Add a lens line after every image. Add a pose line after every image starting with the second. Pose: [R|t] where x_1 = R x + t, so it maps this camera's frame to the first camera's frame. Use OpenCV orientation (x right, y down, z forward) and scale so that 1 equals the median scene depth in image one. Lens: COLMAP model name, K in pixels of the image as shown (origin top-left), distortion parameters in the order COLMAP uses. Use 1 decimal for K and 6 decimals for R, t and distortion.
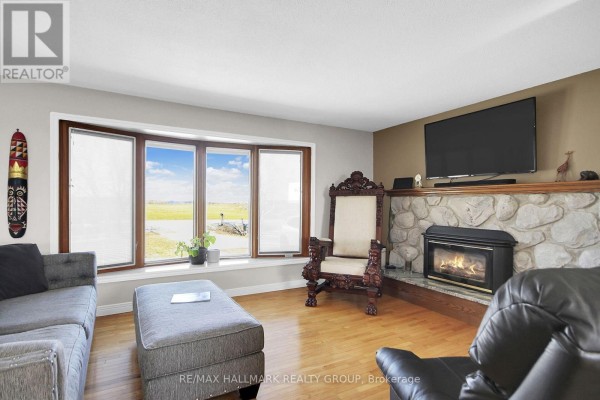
lens RADIAL K [[309.2, 0, 297.8], [0, 309.2, 204.1], [0, 0, 1]] dist [0.005495, 0.000371]
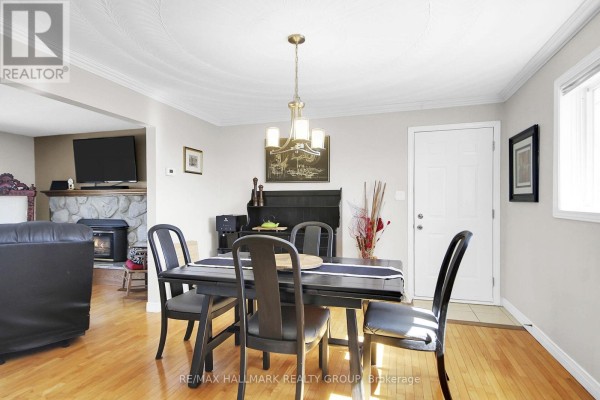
lens RADIAL K [[314.0, 0, 299.5], [0, 314.0, 204.0], [0, 0, 1]] dist [0.005033, 0.000785]
pose [[0.725031, -0.013526, 0.688583, 0.189460], [0.012144, 0.999903, 0.006854, 0.007757], [-0.688609, 0.003392, 0.725125, -0.576275]]
